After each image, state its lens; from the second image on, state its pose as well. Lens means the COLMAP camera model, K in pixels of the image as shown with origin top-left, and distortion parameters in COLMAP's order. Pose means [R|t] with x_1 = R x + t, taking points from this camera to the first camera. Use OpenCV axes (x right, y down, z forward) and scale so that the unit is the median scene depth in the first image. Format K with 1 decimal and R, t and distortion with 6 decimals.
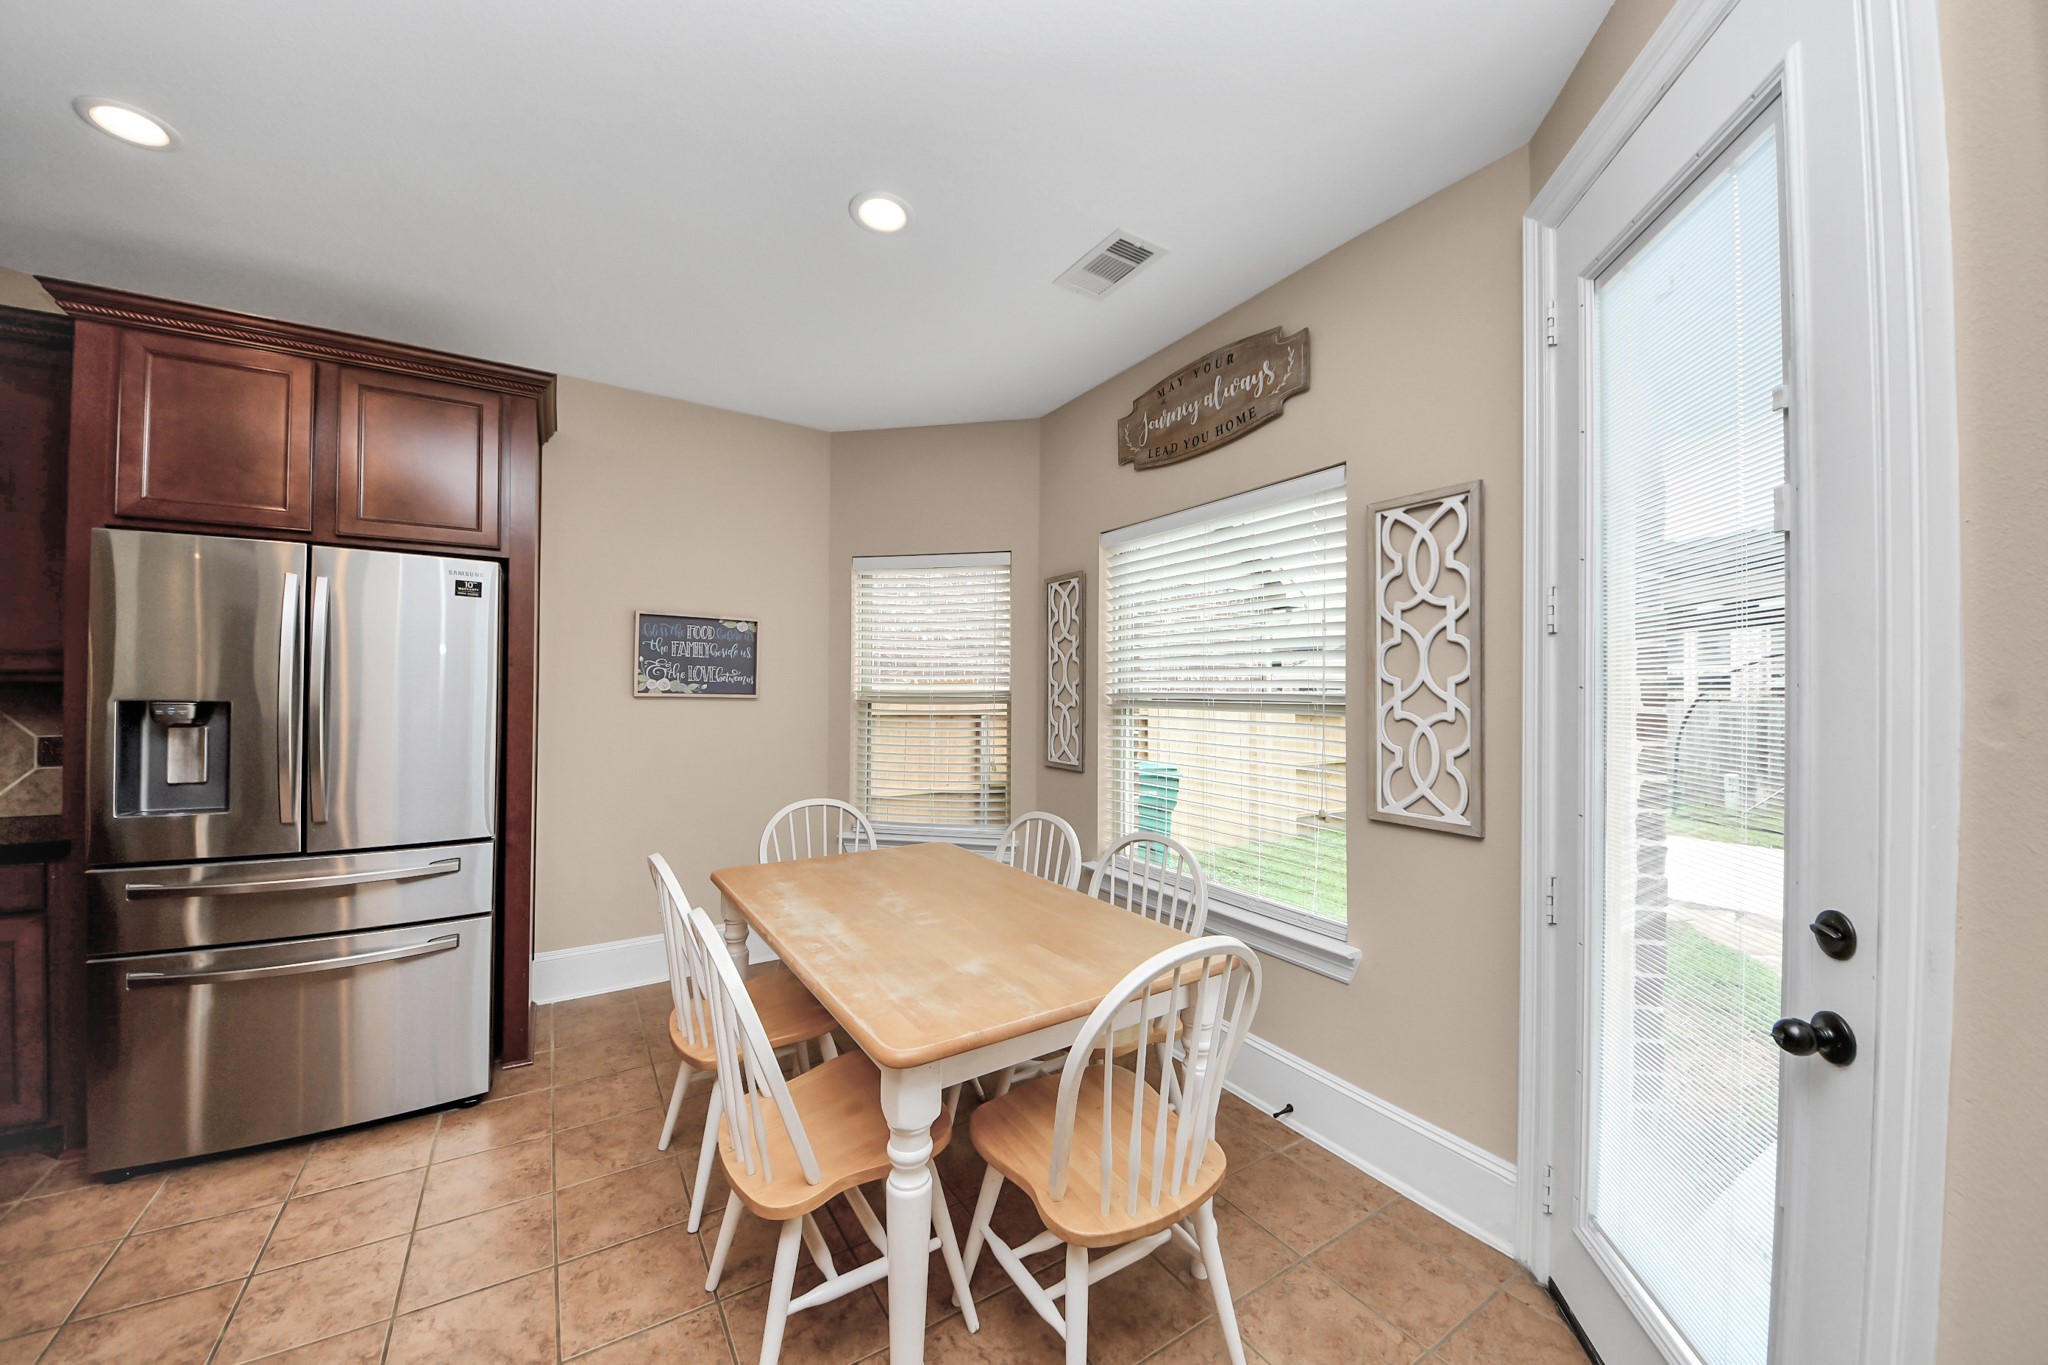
lens RADIAL K [[692.1, 0, 1024.7], [0, 692.1, 693.4], [0, 0, 1]] dist [-0.000004, -0.019185]
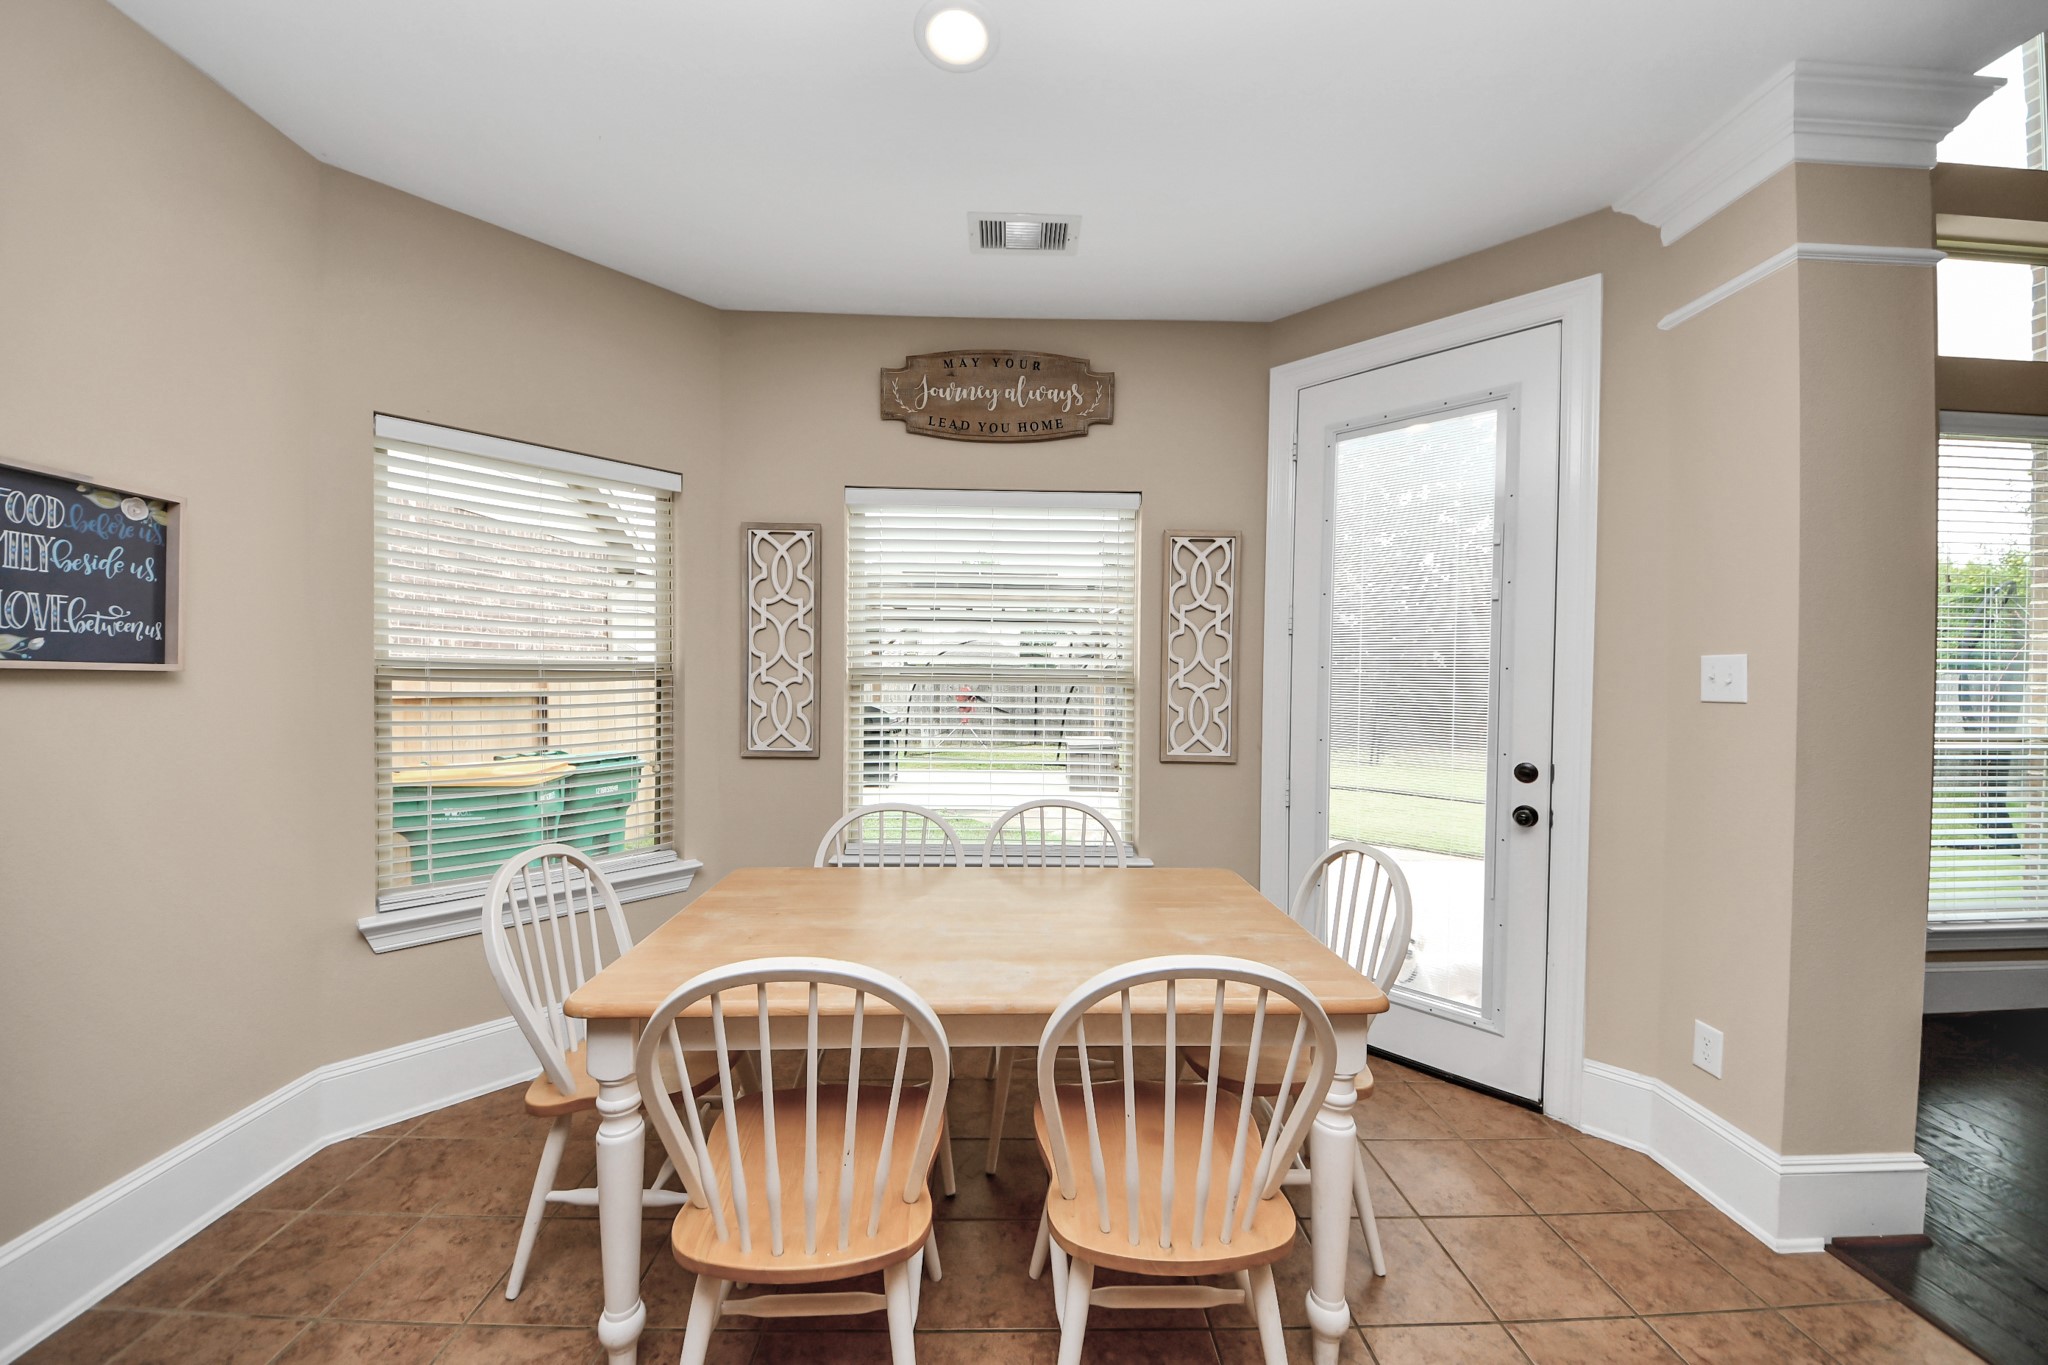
lens RADIAL K [[713.4, 0, 1016.2], [0, 713.4, 682.9], [0, 0, 1]] dist [0.019477, -0.011670]
pose [[0.541315, -0.013482, 0.840711, -0.675905], [-0.009167, 0.999717, 0.021934, -0.001424], [-0.840770, -0.019581, 0.541039, 0.389443]]
